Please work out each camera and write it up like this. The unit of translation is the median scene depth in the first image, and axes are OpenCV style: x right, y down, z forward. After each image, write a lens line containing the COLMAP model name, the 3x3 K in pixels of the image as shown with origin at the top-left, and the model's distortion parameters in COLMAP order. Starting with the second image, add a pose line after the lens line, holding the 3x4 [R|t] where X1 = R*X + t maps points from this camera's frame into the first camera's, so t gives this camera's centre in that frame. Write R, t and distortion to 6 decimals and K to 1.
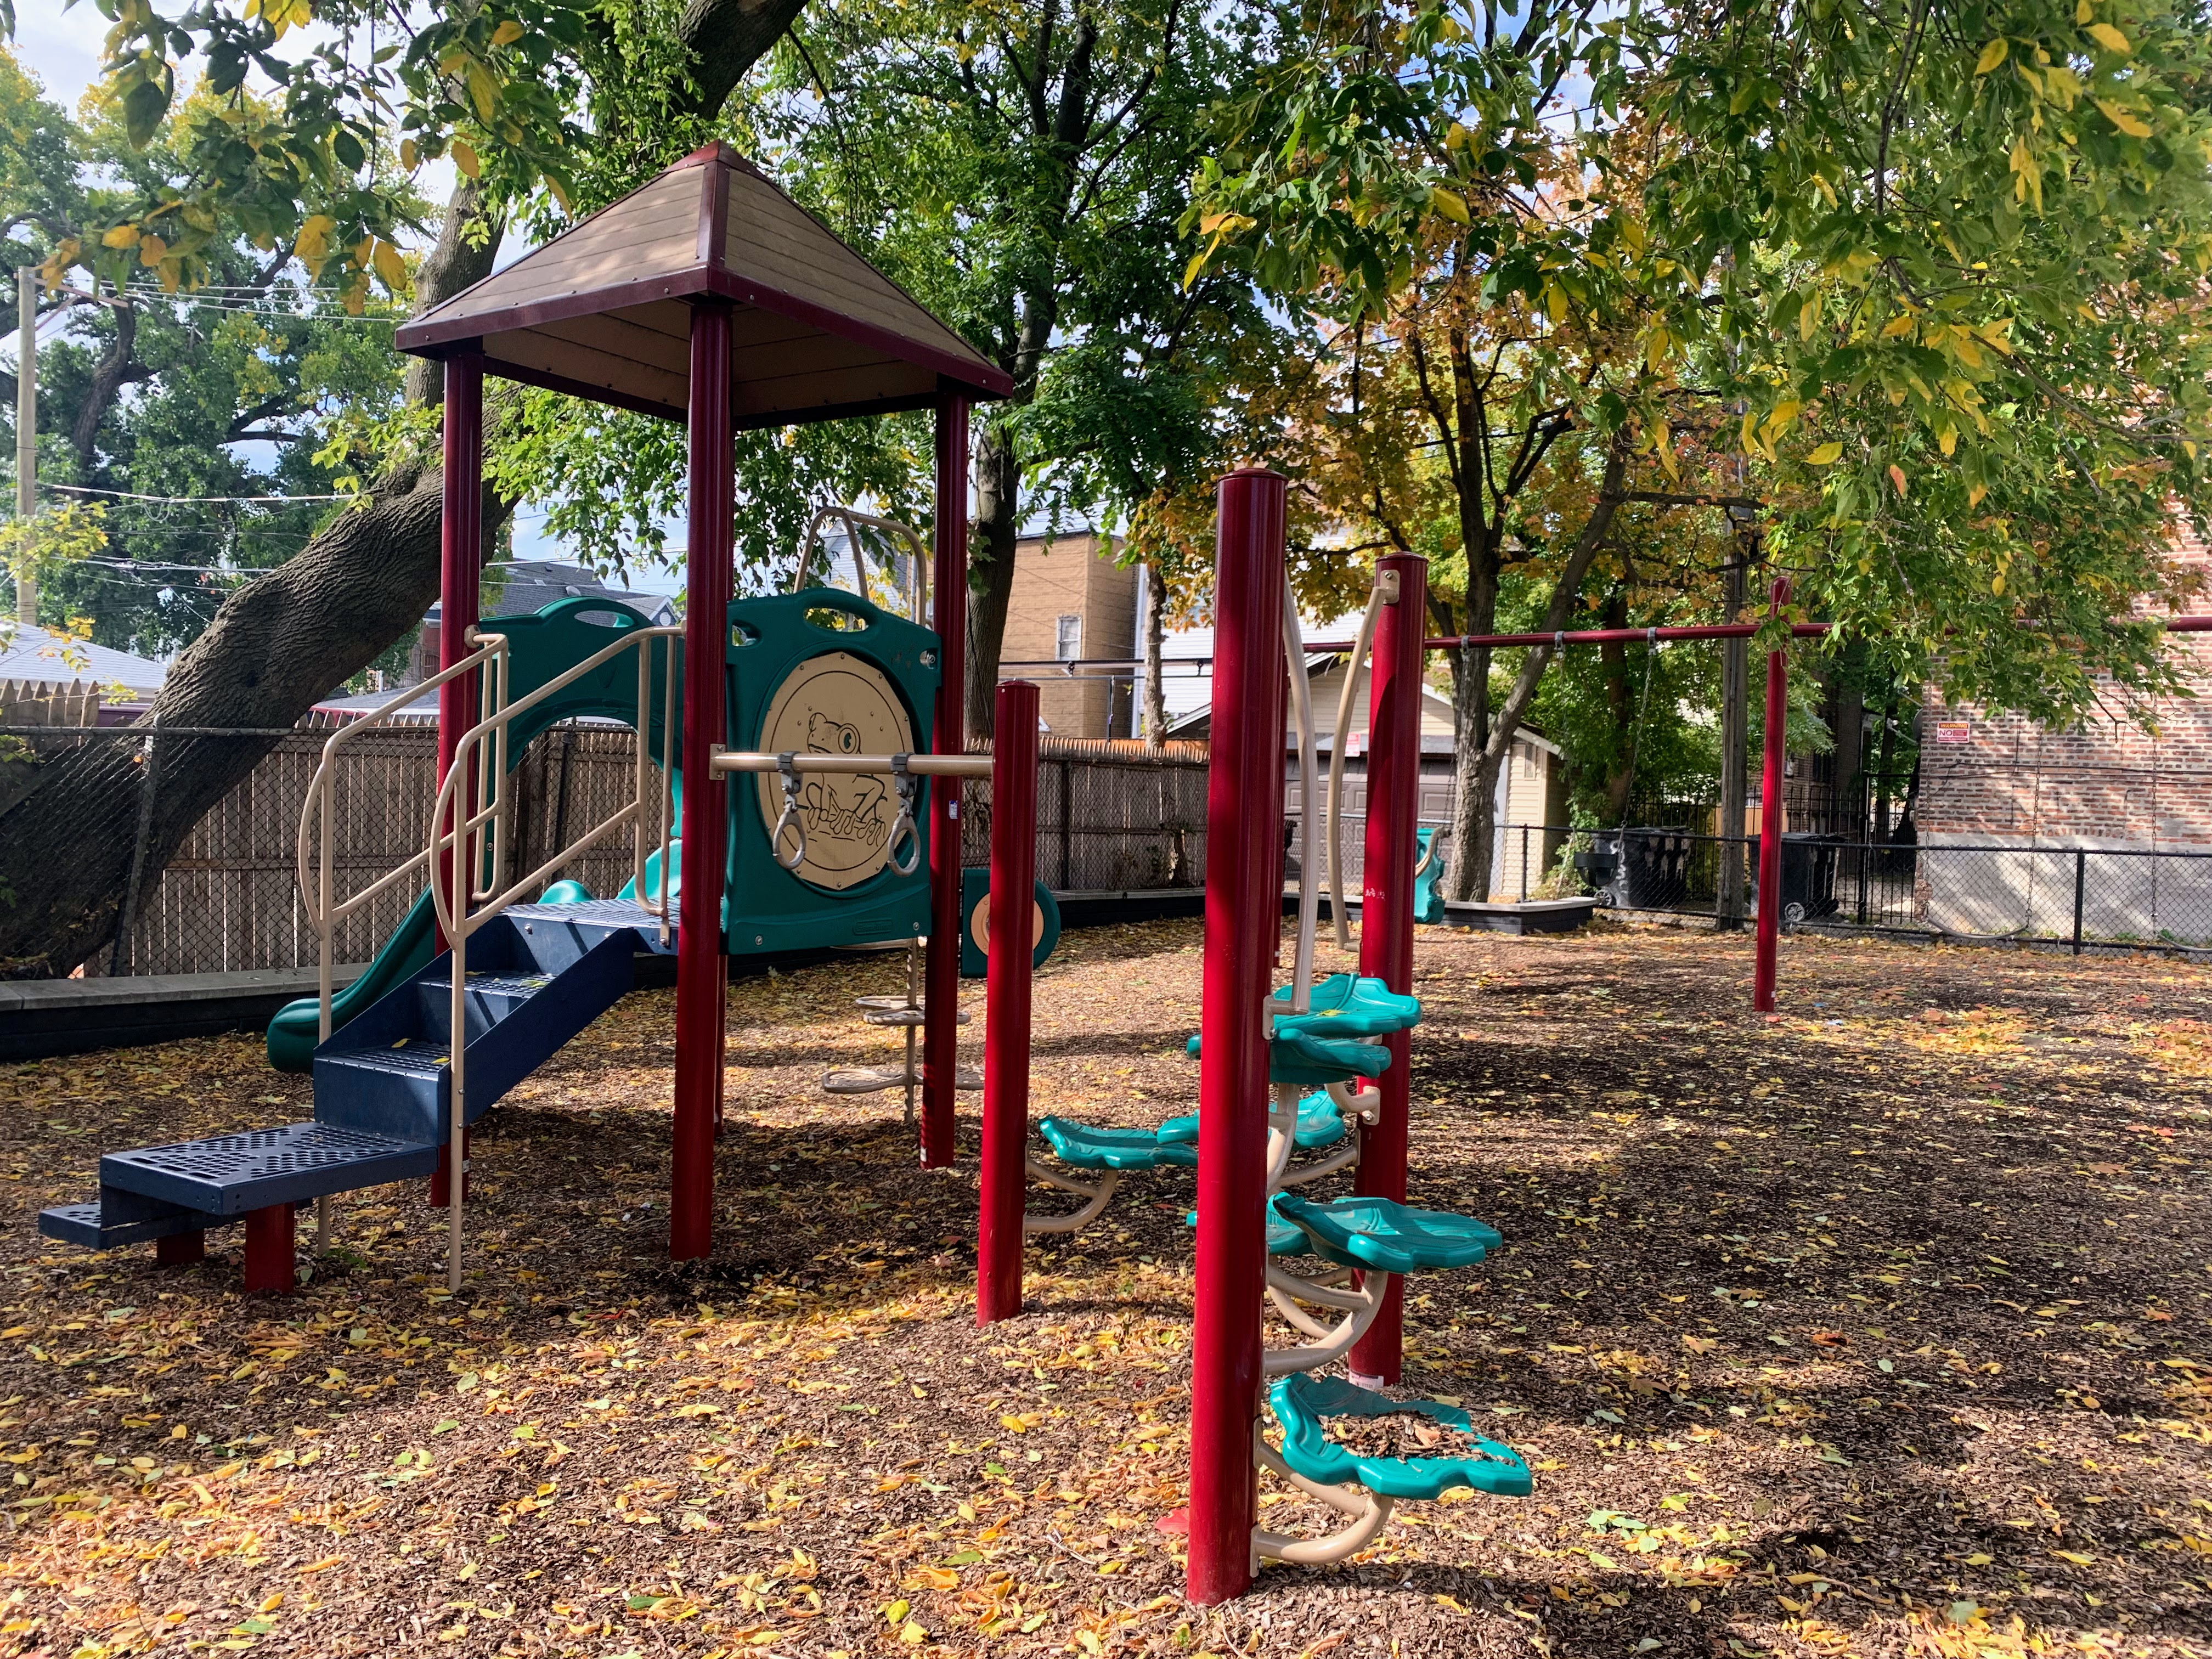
lens RADIAL K [[1817.2, 0, 1166.6], [0, 1817.2, 816.5], [0, 0, 1]] dist [0.123986, -0.229812]
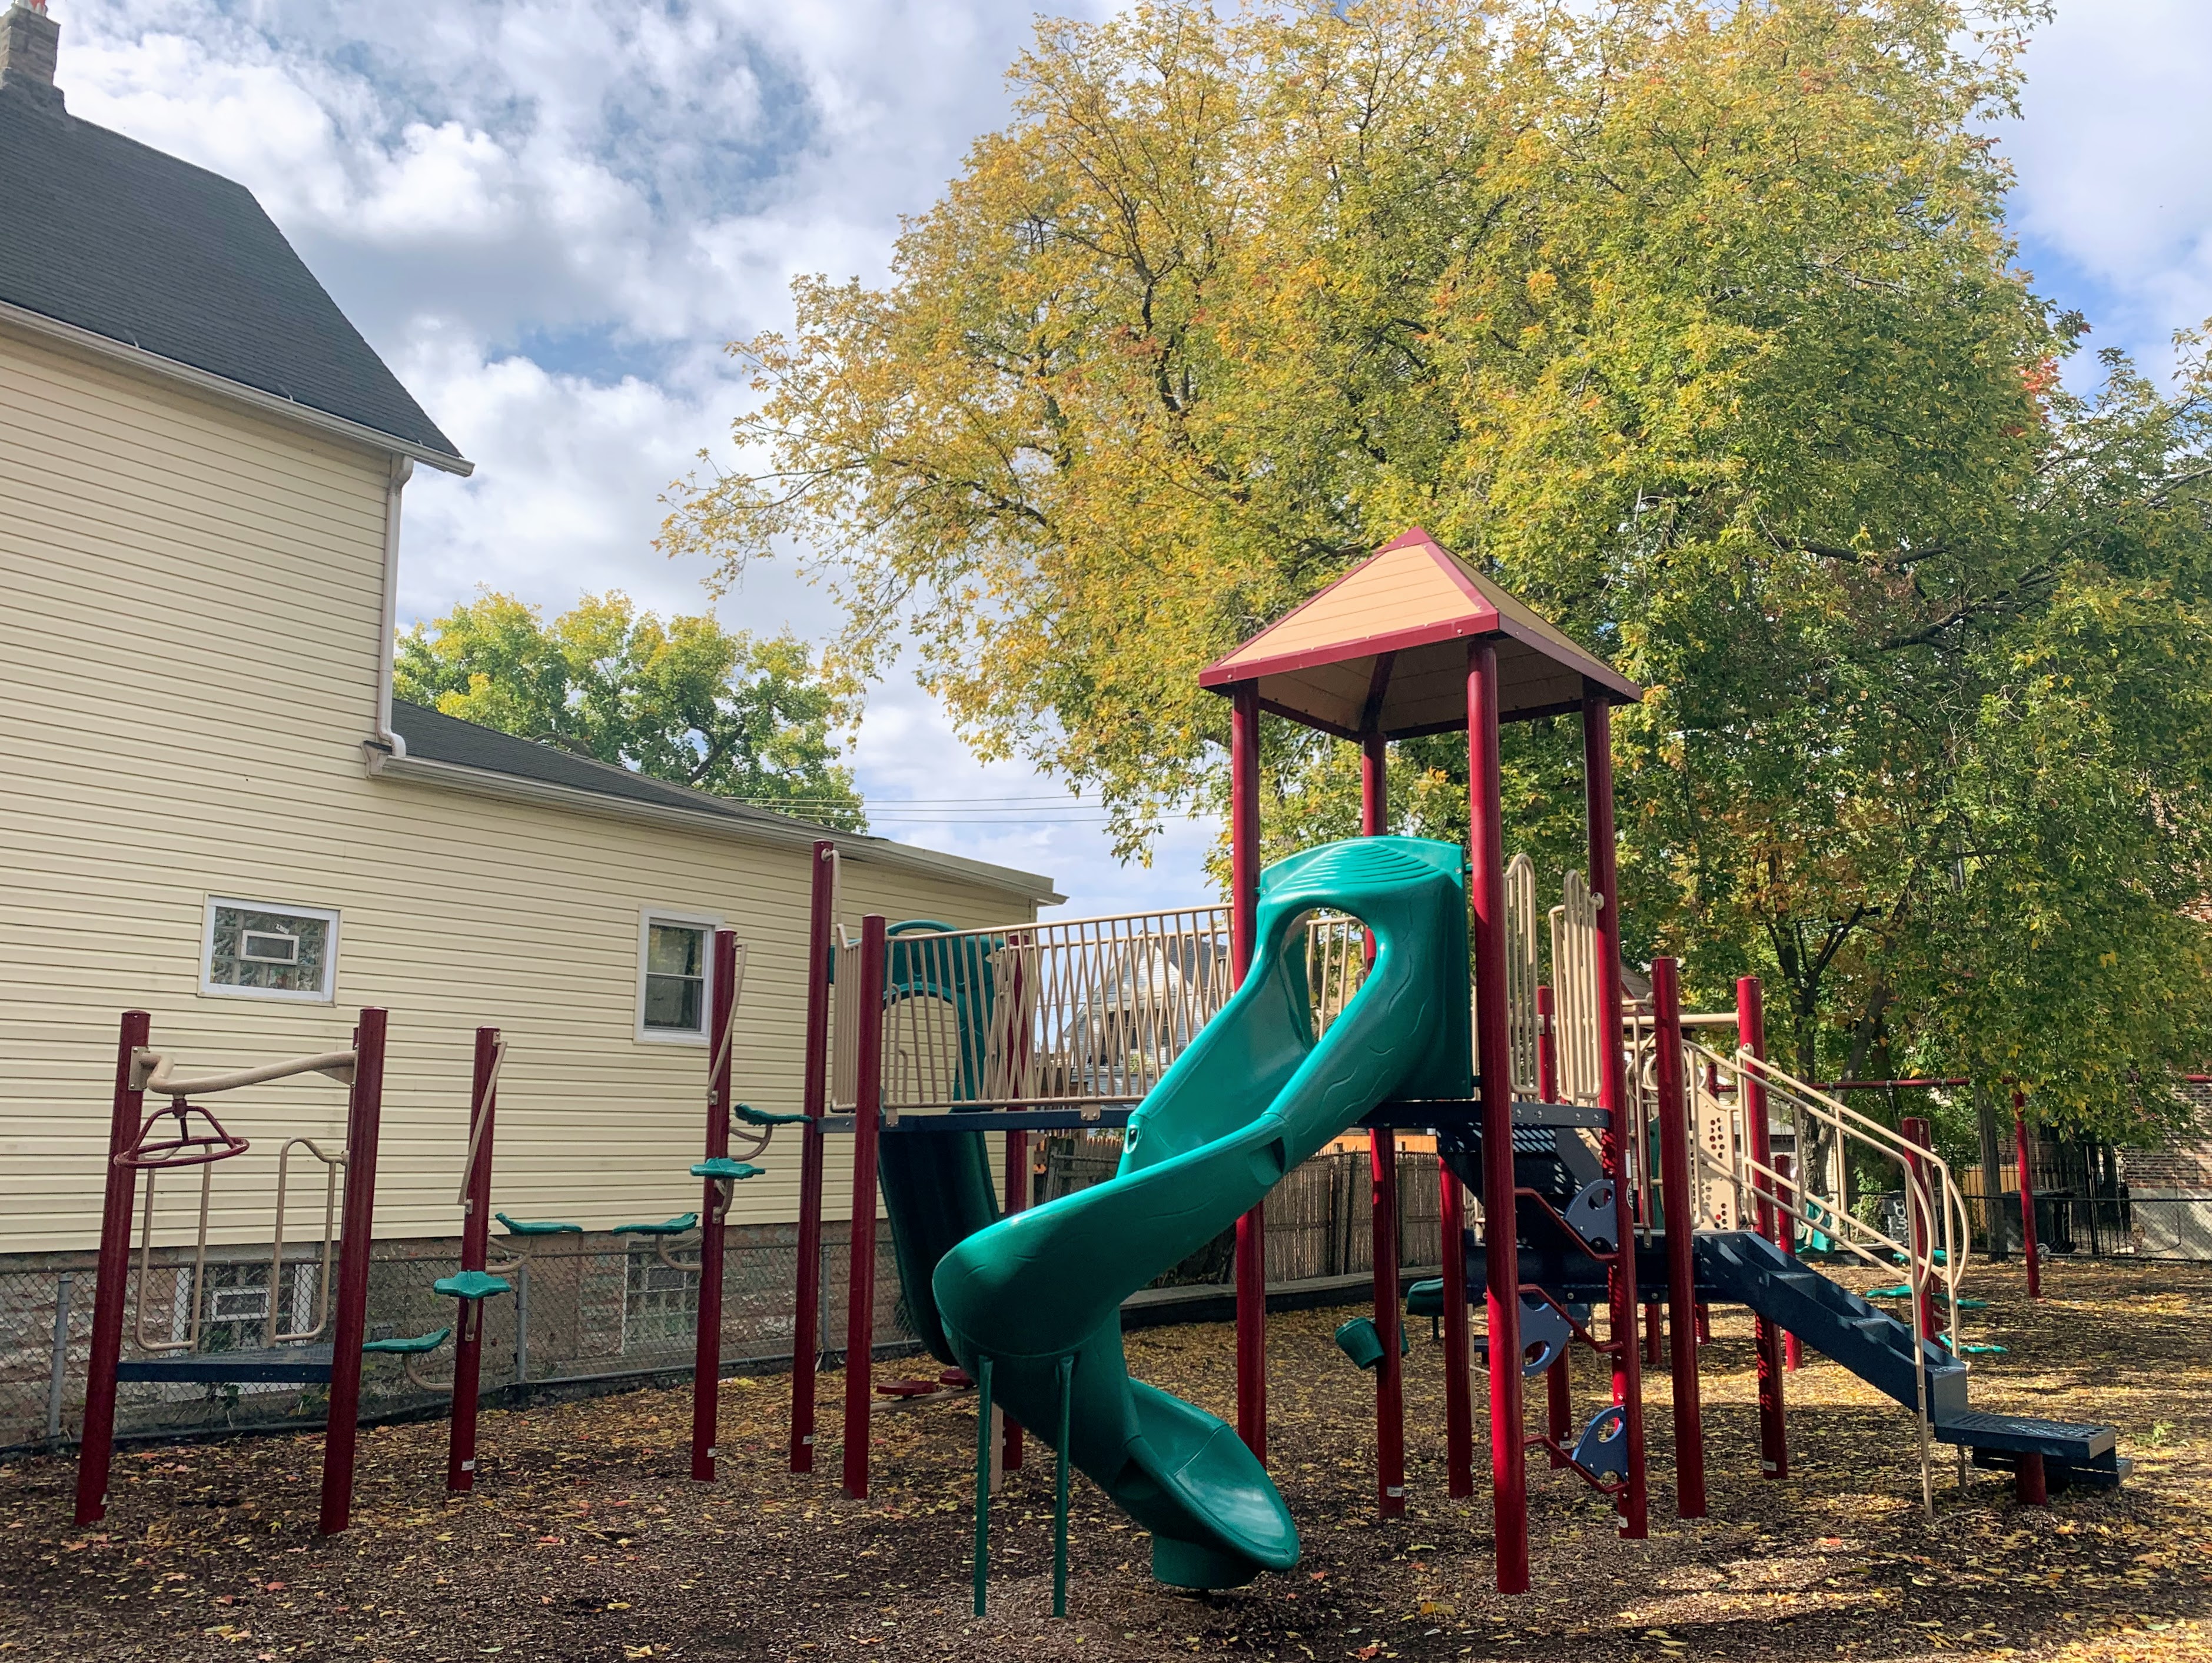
lens RADIAL K [[1816.9, 0, 1166.6], [0, 1816.9, 818.5], [0, 0, 1]] dist [0.123986, -0.229812]
pose [[0.995018, -0.042359, -0.090252, -0.156882], [0.023833, 0.980068, -0.197226, -0.007181], [0.096807, 0.194093, 0.976195, -0.432632]]
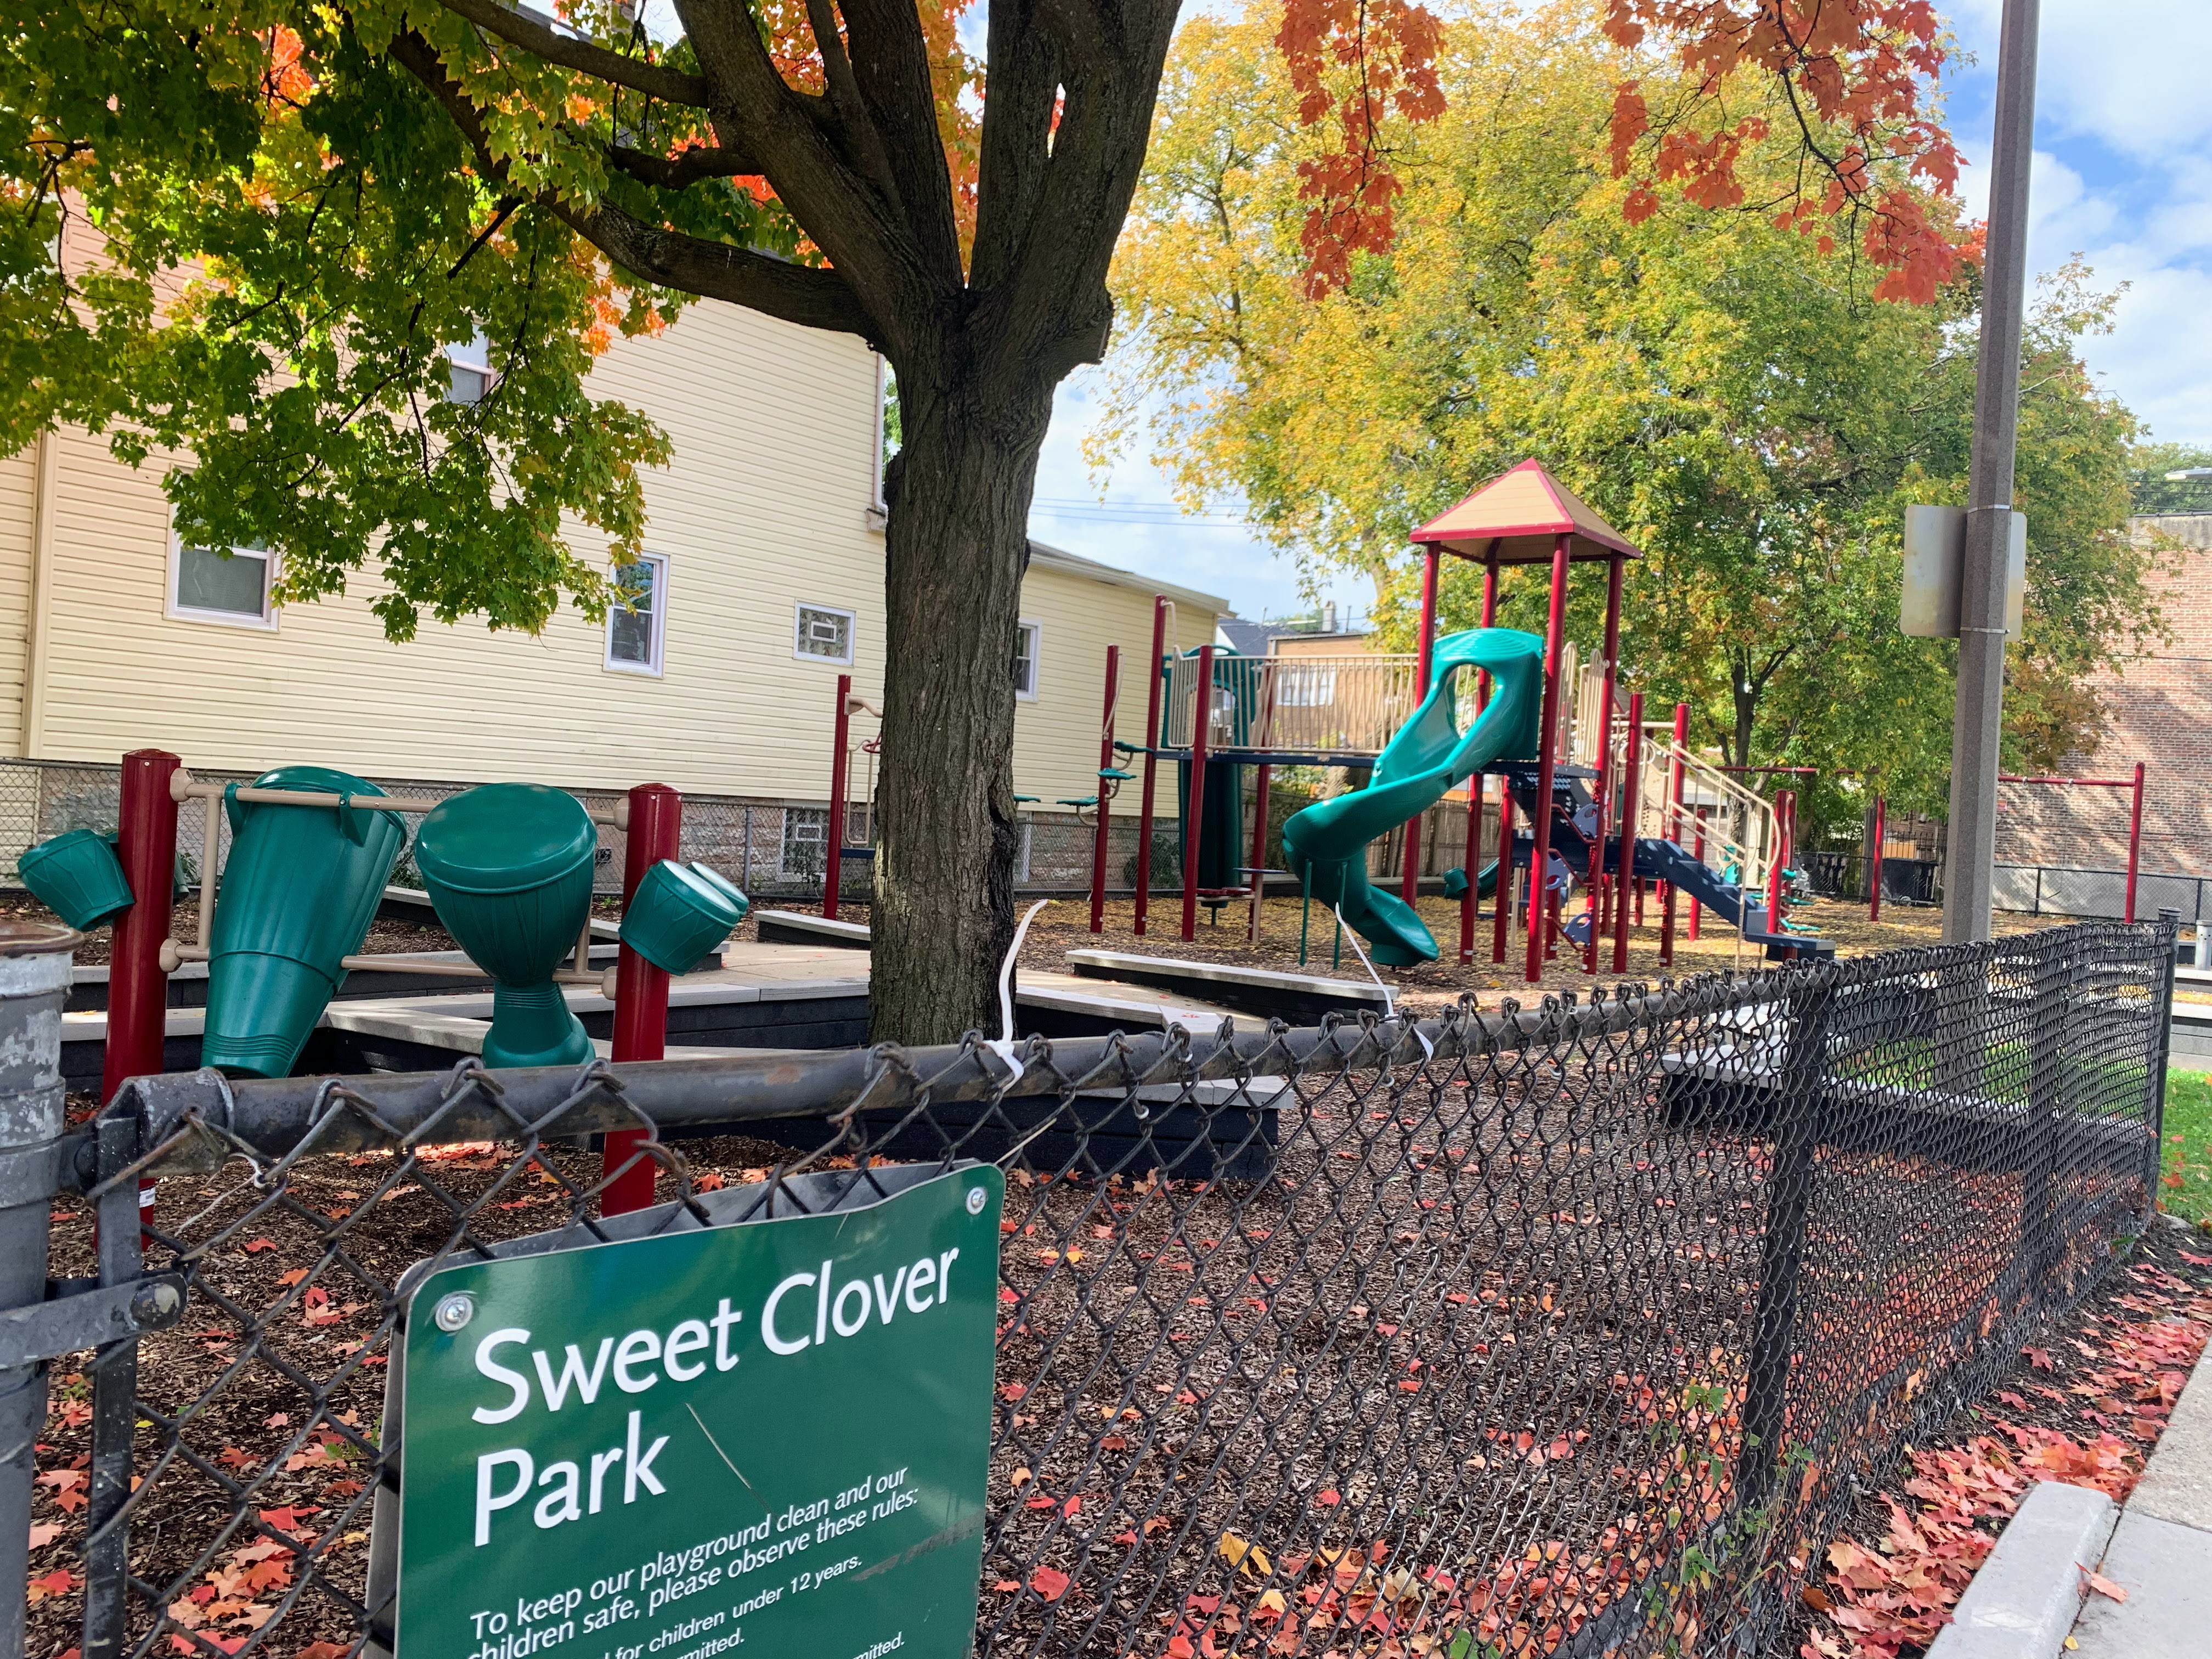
lens RADIAL K [[1817.2, 0, 1166.6], [0, 1817.2, 816.5], [0, 0, 1]] dist [0.123986, -0.229812]
pose [[0.995862, 0.032534, -0.084850, -0.220814], [-0.033502, 0.999389, -0.010009, 0.013430], [0.084472, 0.012810, 0.996343, -0.838842]]
